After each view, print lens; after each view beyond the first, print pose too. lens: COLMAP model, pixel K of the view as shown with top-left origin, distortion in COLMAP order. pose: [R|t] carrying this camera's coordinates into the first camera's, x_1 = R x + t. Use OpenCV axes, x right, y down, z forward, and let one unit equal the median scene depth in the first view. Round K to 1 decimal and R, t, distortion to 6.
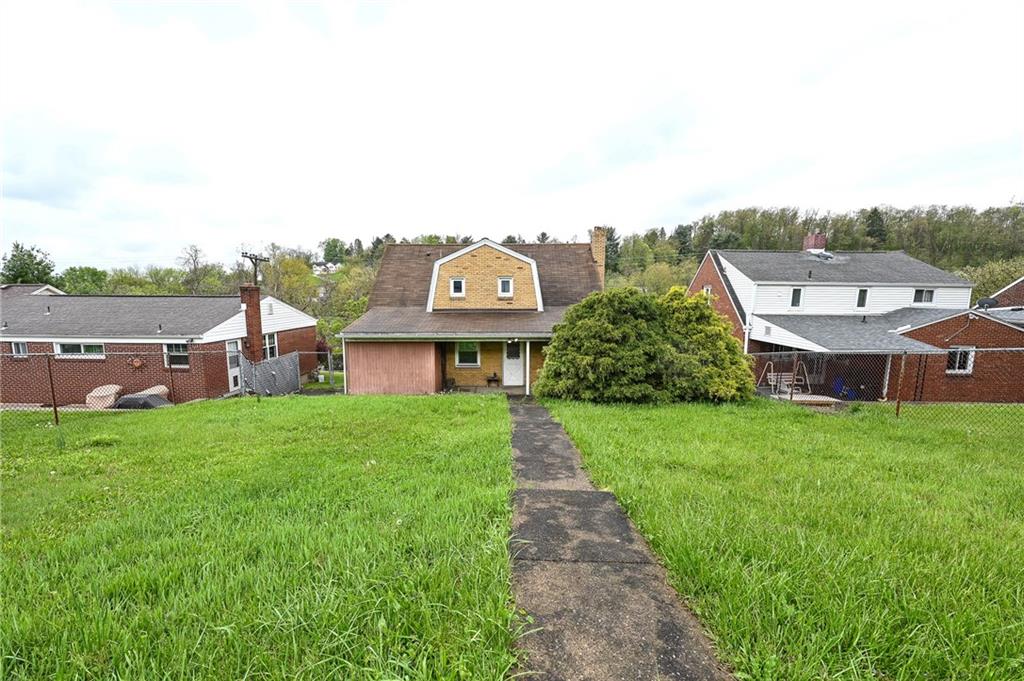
lens RADIAL K [[409.2, 0, 510.9], [0, 409.2, 343.1], [0, 0, 1]] dist [-0.000631, -0.000064]
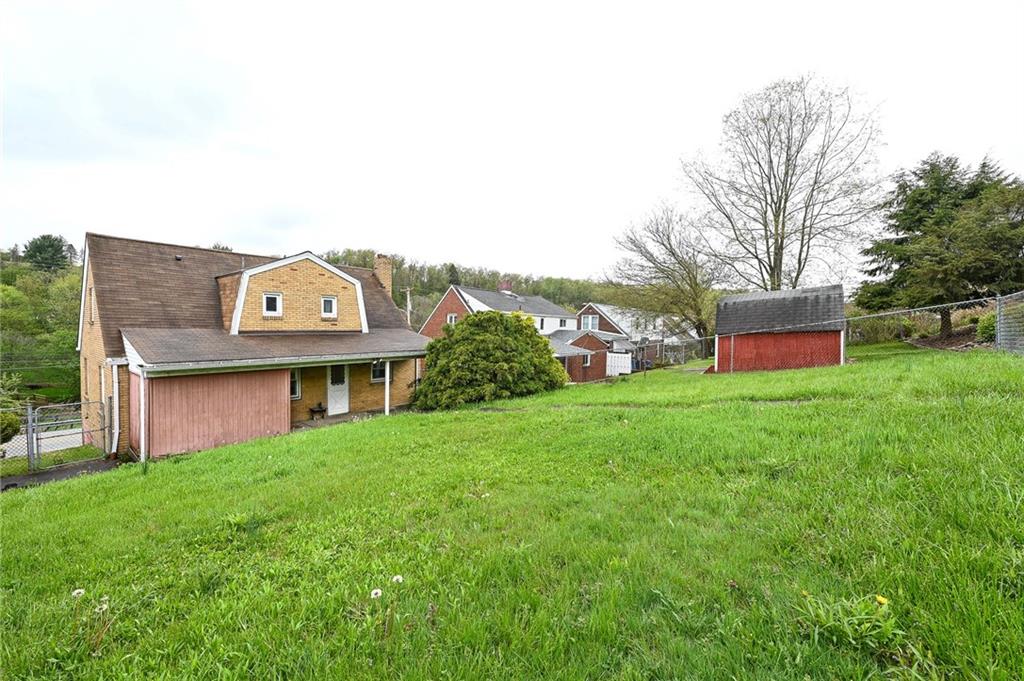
lens RADIAL K [[409.2, 0, 509.6], [0, 409.2, 339.4], [0, 0, 1]] dist [-0.000631, -0.000064]
pose [[0.624910, -0.016790, 0.780516, -0.478395], [0.083866, 0.995427, -0.045733, 0.011746], [-0.776179, 0.094038, 0.623461, 0.116448]]
